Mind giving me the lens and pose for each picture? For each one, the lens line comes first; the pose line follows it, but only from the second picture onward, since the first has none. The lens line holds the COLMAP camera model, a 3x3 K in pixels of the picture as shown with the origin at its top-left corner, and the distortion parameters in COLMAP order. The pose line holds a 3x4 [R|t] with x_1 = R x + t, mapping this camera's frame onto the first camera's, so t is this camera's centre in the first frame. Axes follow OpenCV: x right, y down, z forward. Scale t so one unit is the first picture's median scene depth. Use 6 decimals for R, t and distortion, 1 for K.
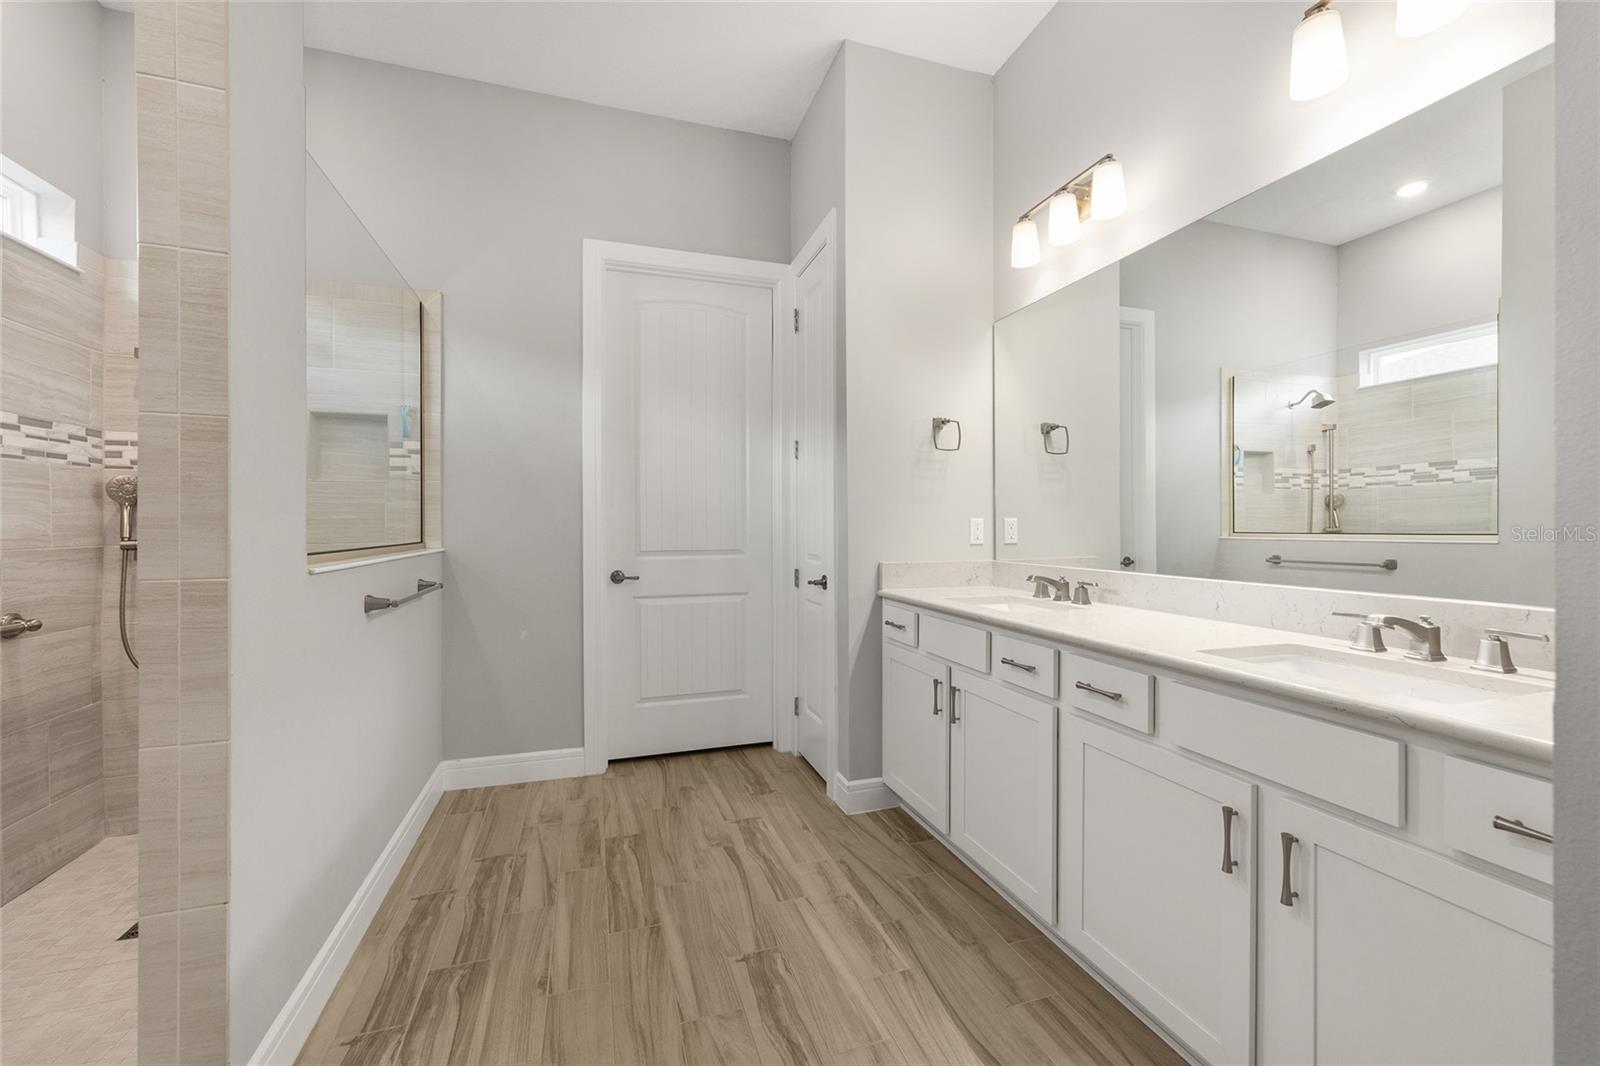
lens RADIAL K [[643.1, 0, 805.2], [0, 643.1, 527.0], [0, 0, 1]] dist [-0.003593, 0.000319]
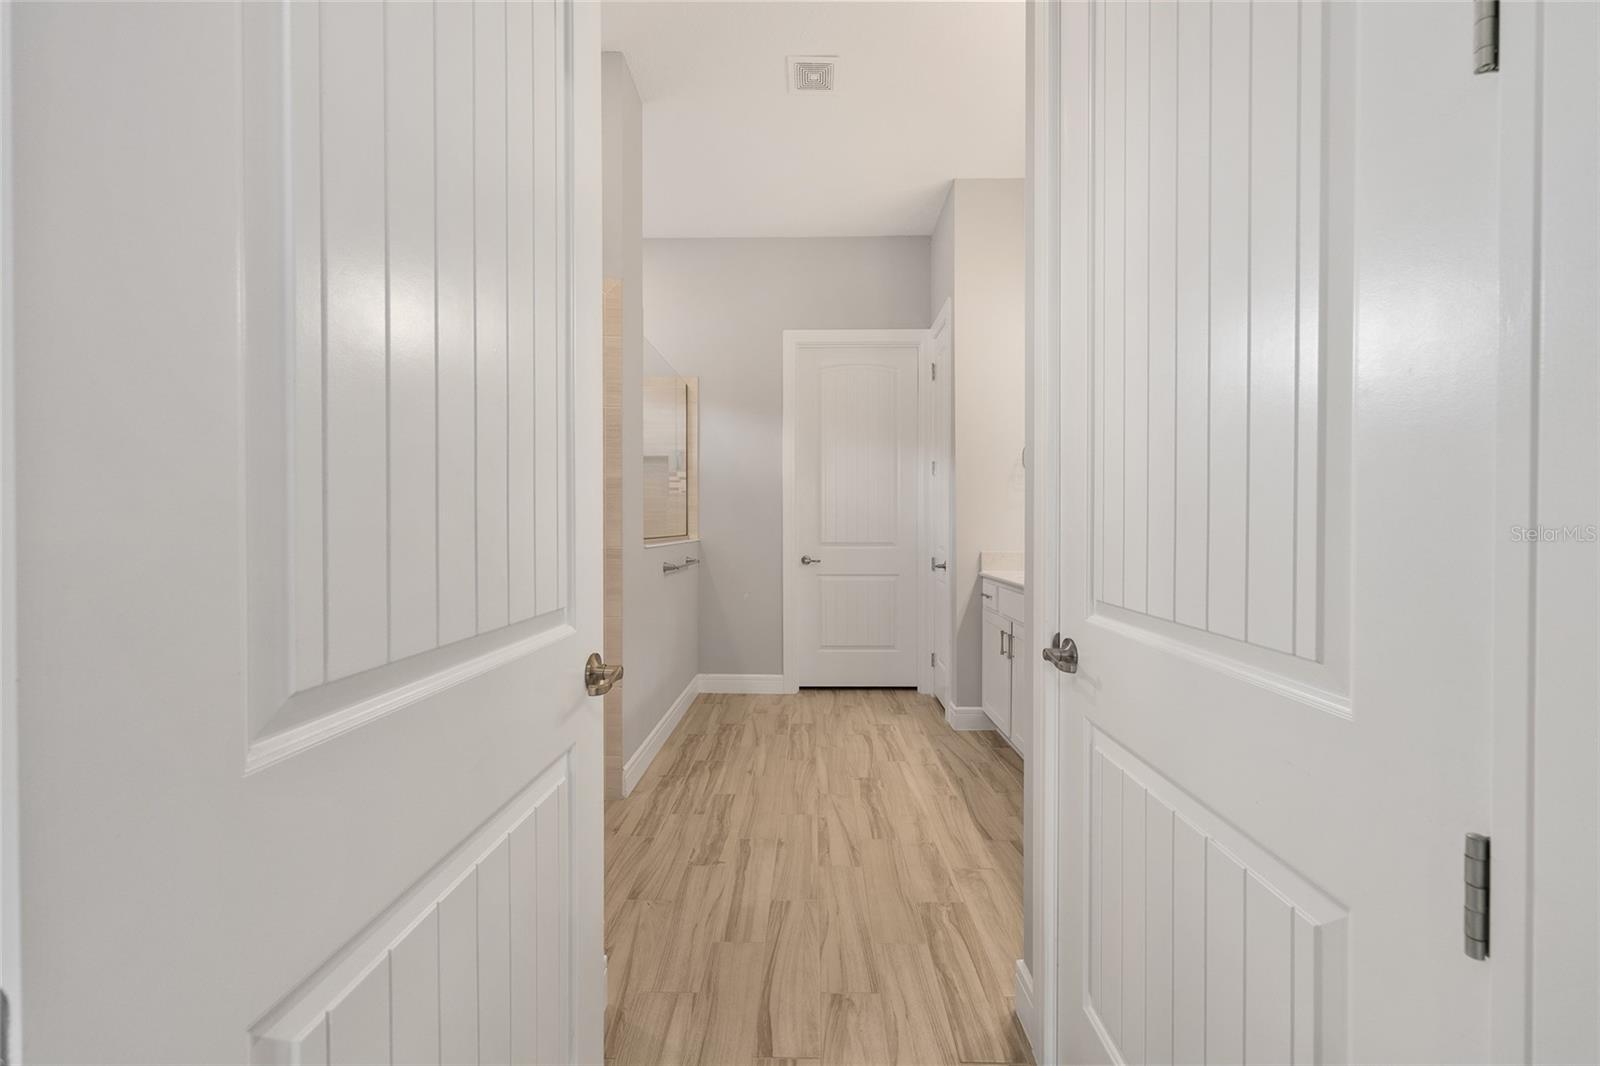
lens RADIAL K [[643.1, 0, 805.2], [0, 643.1, 527.0], [0, 0, 1]] dist [-0.003593, 0.000319]
pose [[0.944309, 0.002157, -0.329054, 0.226746], [-0.001694, 0.999997, 0.001692, 0.000756], [0.329057, -0.001040, 0.944310, -0.453485]]
